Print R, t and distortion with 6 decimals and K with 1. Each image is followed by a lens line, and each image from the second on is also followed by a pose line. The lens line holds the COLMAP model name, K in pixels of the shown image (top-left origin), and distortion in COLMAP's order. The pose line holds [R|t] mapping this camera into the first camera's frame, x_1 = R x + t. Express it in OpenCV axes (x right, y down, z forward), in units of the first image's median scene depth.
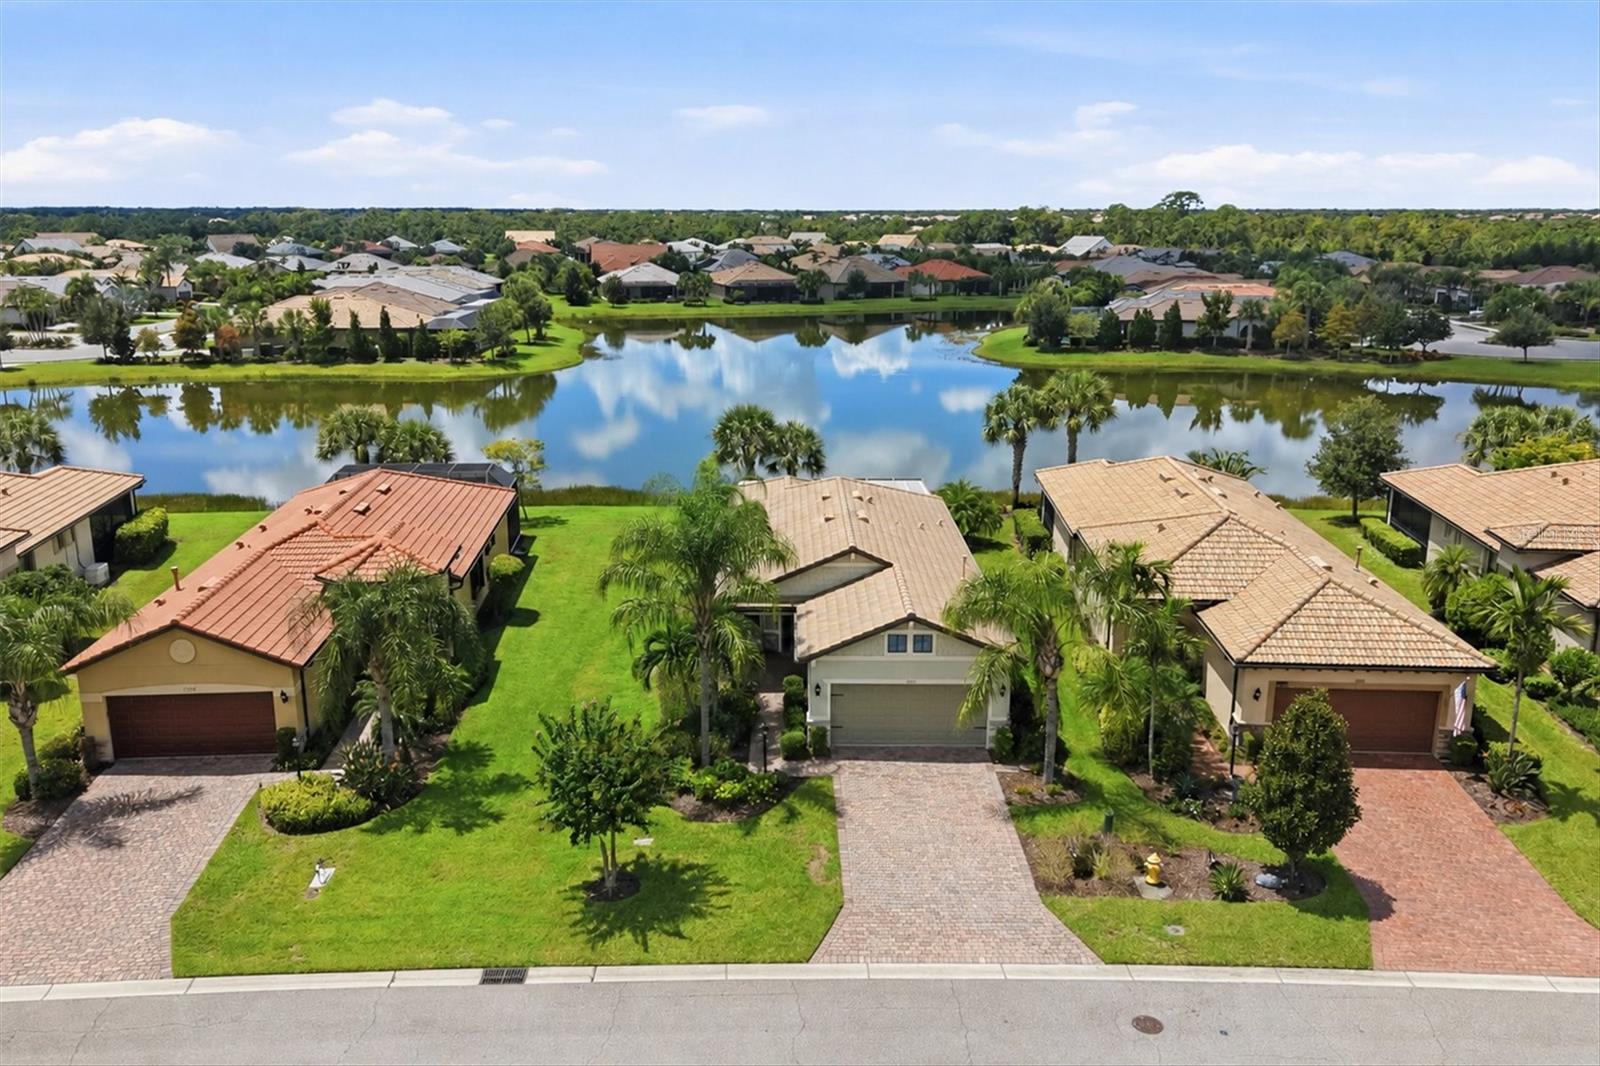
lens RADIAL K [[1266.6, 0, 800.0], [0, 1266.6, 533.0], [0, 0, 1]] dist [0.088402, -0.147014]
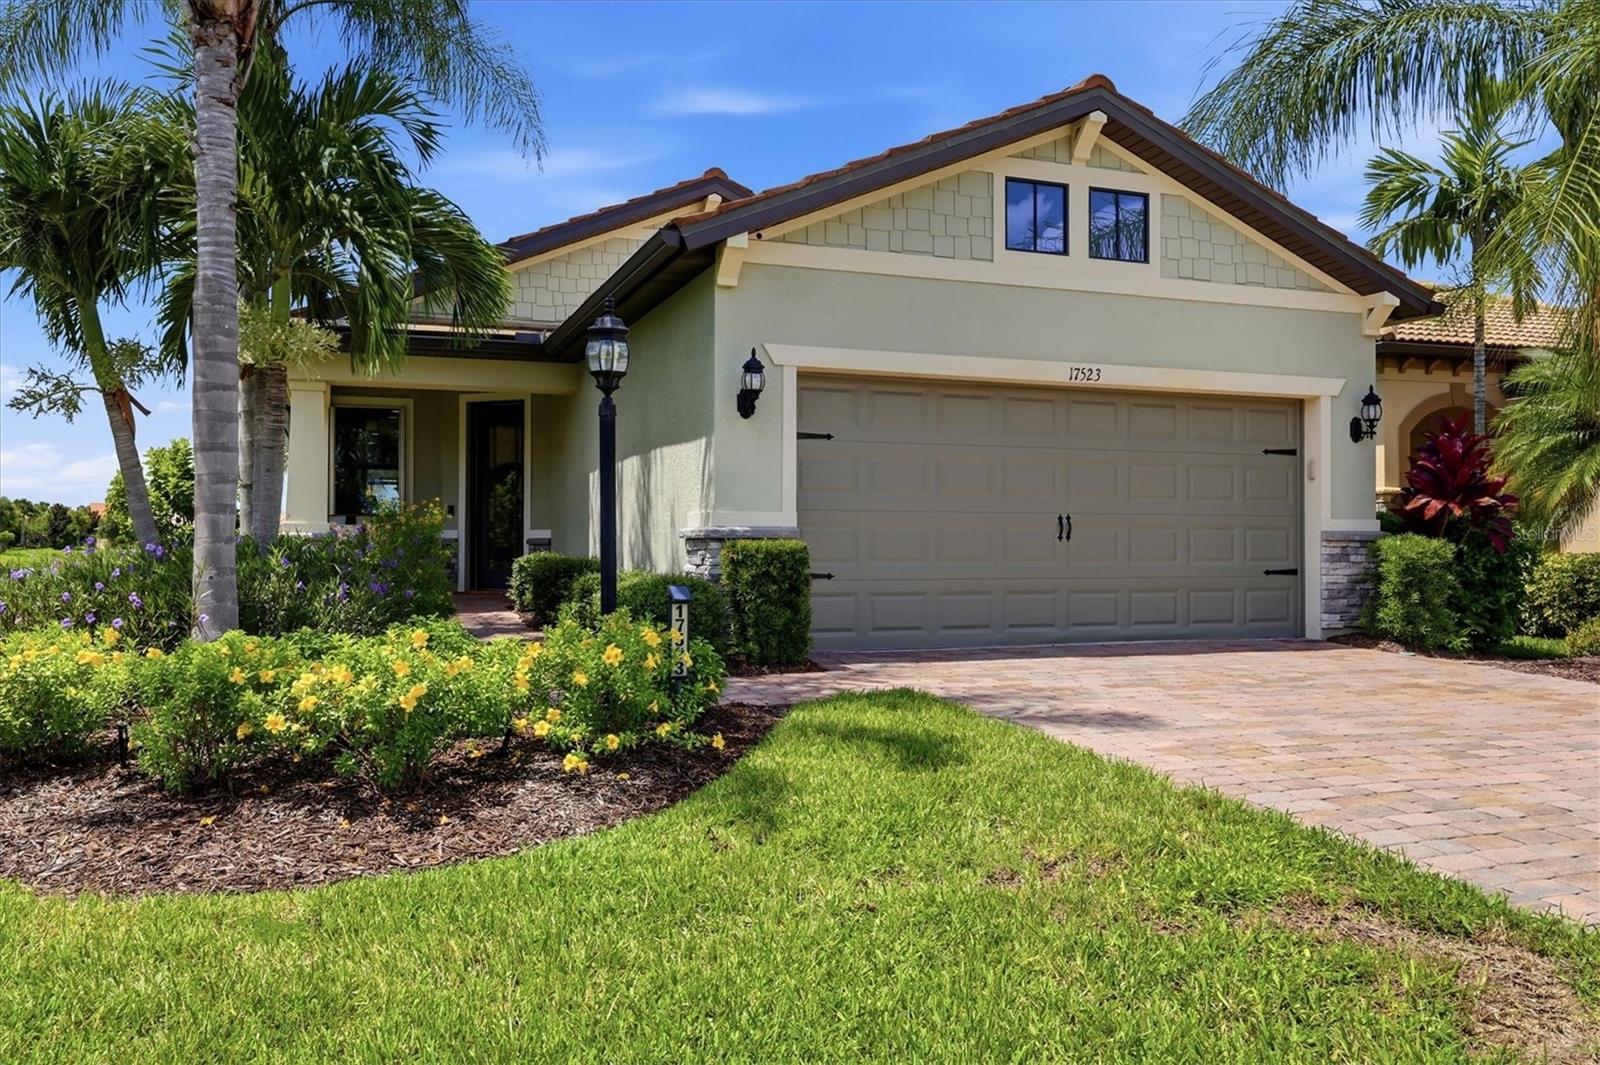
lens RADIAL K [[1251.0, 0, 794.1], [0, 1251.0, 531.4], [0, 0, 1]] dist [-0.035315, 0.000526]
pose [[0.942451, 0.003937, 0.334322, -0.042789], [0.079533, 0.968587, -0.235611, 0.159450], [-0.324748, 0.248642, 0.912533, 0.619911]]
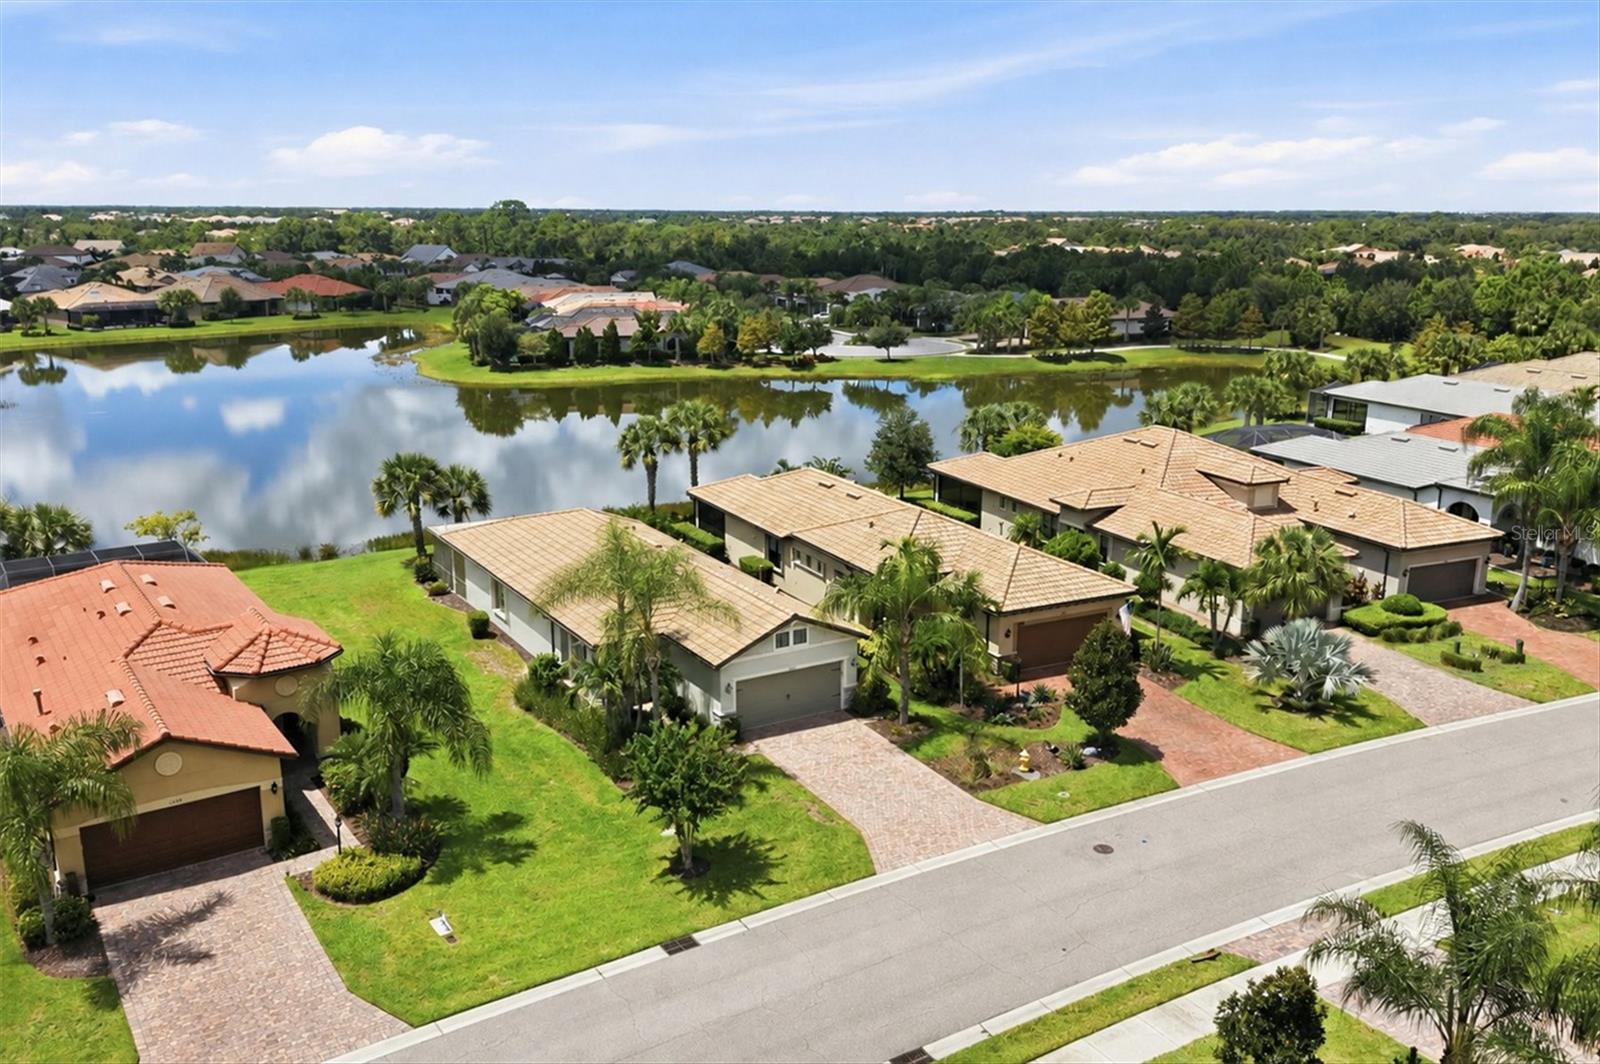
lens RADIAL K [[1266.6, 0, 800.0], [0, 1266.6, 532.0], [0, 0, 1]] dist [0.088402, -0.147014]
pose [[0.862979, -0.119953, 0.490794, -0.398092], [0.120665, 0.992230, 0.030339, -0.043191], [-0.490620, 0.033040, 0.870747, -0.085320]]
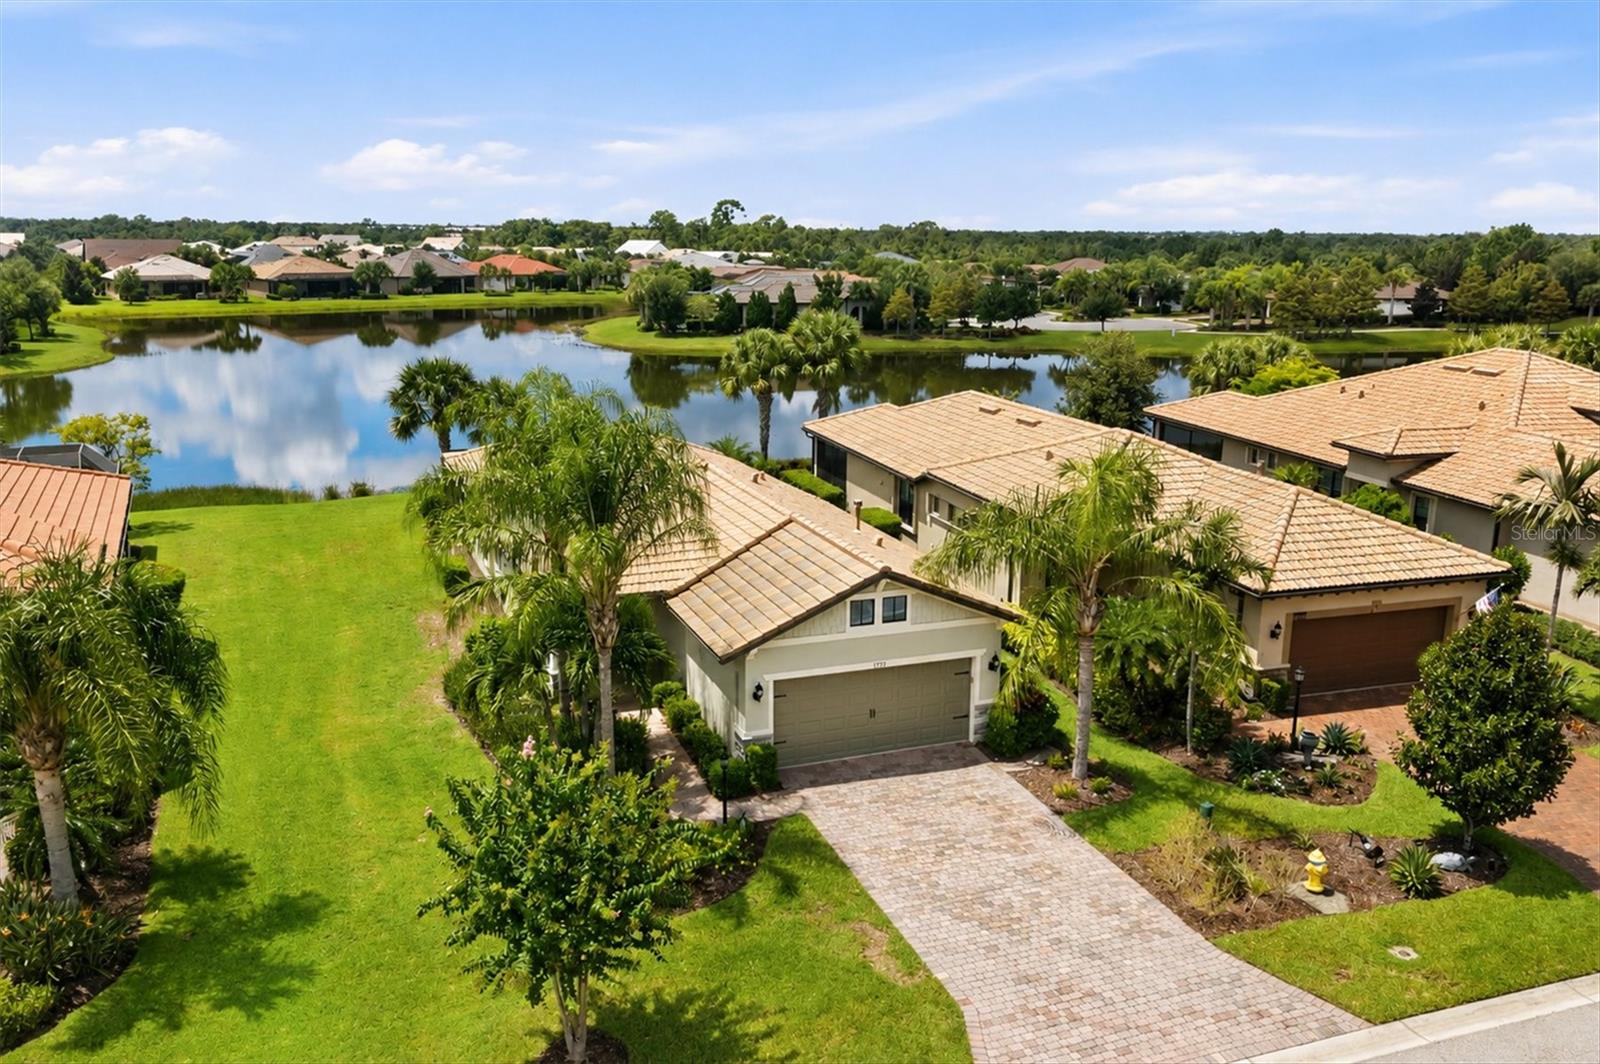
lens RADIAL K [[1261.4, 0, 807.4], [0, 1261.4, 534.8], [0, 0, 1]] dist [0.009373, -0.002590]
pose [[0.934100, -0.075508, 0.348935, -0.149608], [0.078615, 0.996891, 0.005270, 0.029334], [-0.348249, 0.022509, 0.937132, 0.273812]]
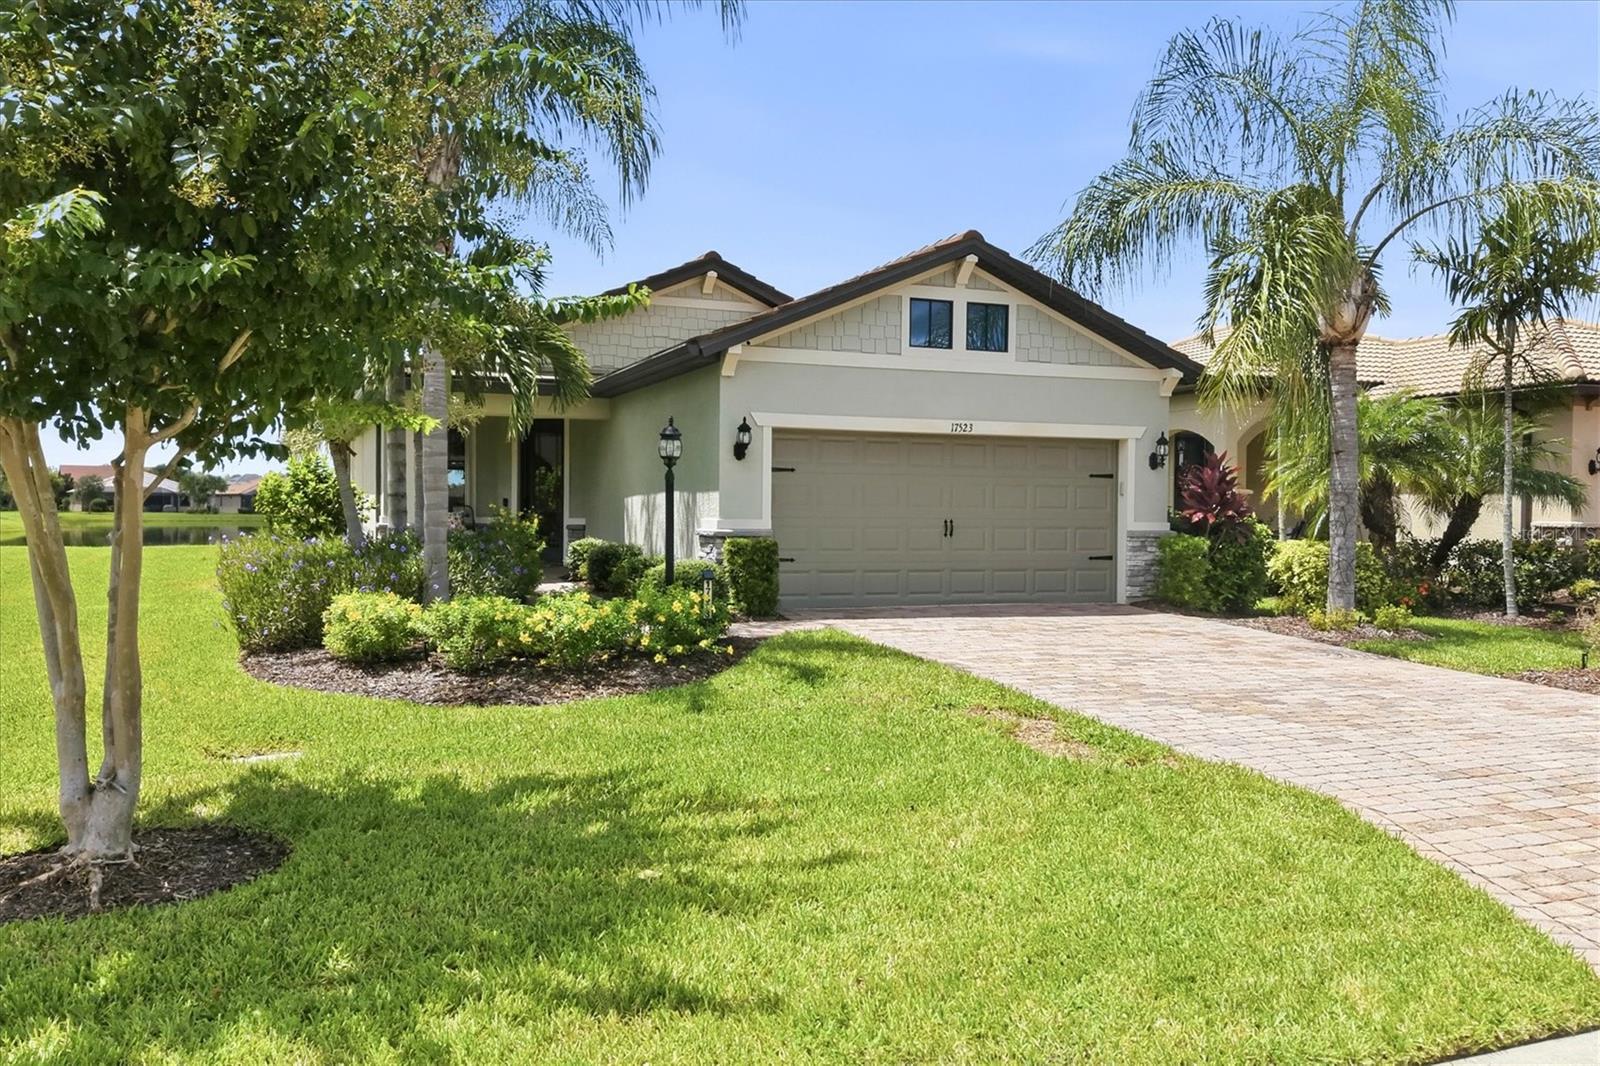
lens RADIAL K [[1266.6, 0, 800.0], [0, 1266.6, 533.0], [0, 0, 1]] dist [0.088402, -0.147014]
pose [[0.934544, 0.000290, 0.355847, -0.078755], [0.078099, 0.975451, -0.205901, 0.177086], [-0.347171, 0.220215, 0.911580, 0.518865]]
